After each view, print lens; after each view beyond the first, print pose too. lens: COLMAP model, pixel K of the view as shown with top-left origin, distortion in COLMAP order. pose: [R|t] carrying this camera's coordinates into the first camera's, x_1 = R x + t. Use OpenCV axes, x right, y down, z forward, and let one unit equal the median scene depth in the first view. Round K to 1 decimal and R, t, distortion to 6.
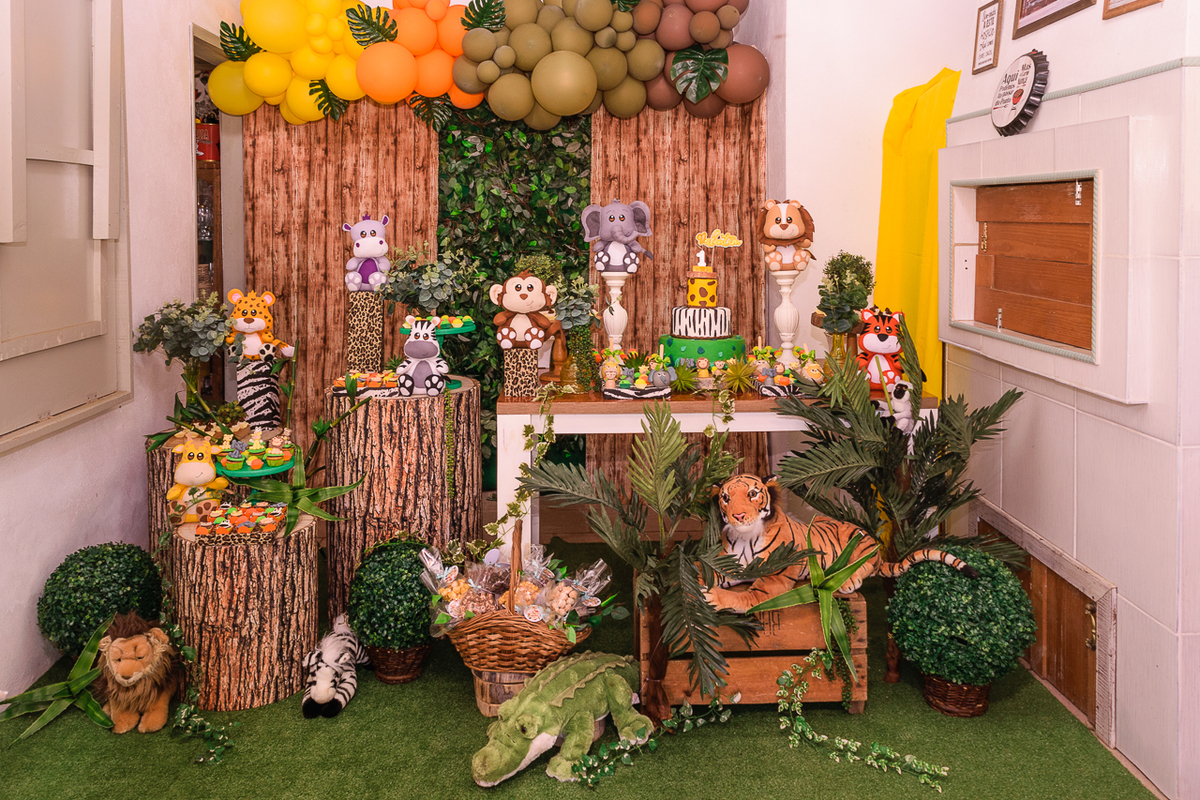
lens RADIAL K [[869.0, 0, 600.0], [0, 869.0, 400.0], [0, 0, 1]] dist [-0.000566, 0.001588]
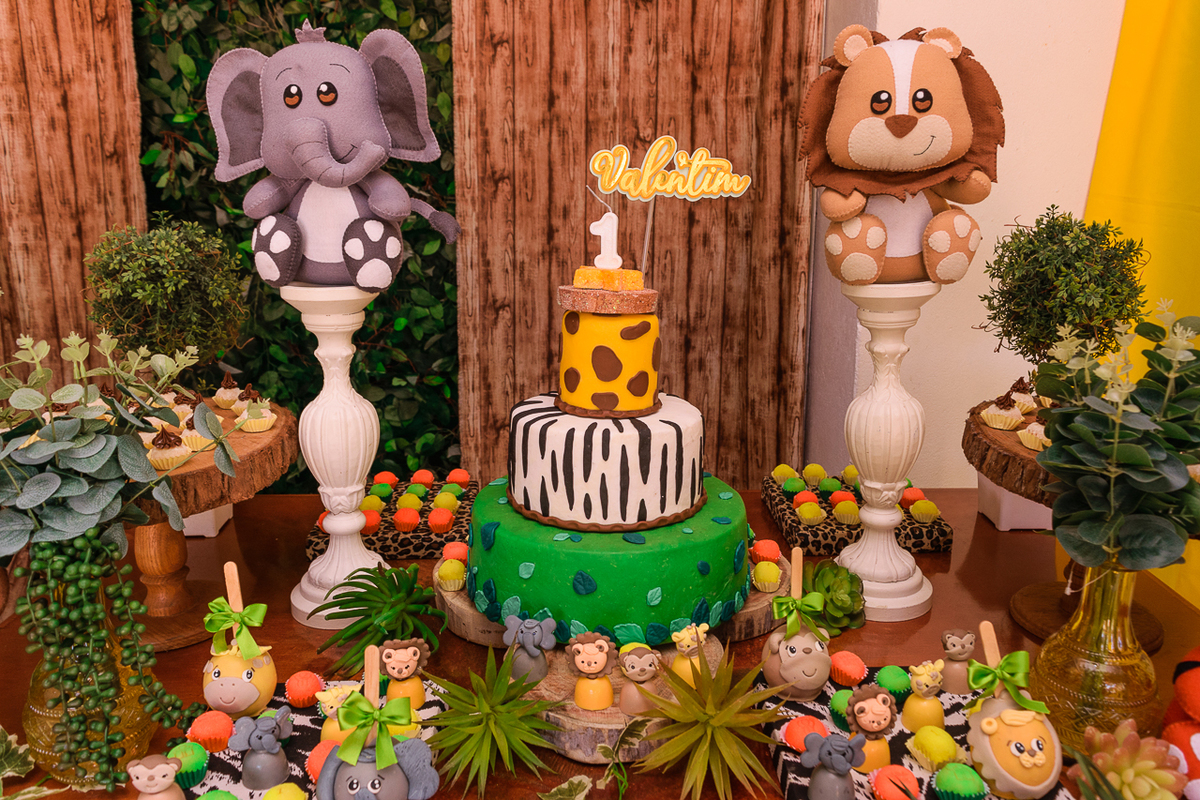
lens RADIAL K [[773.7, 0, 599.6], [0, 773.7, 450.6], [0, 0, 1]] dist [0.002827, 0.001333]
pose [[0.998847, 0.014886, -0.045649, 0.098911], [-0.007425, 0.987180, 0.159436, -0.104796], [0.047437, -0.158913, 0.986152, 0.569723]]
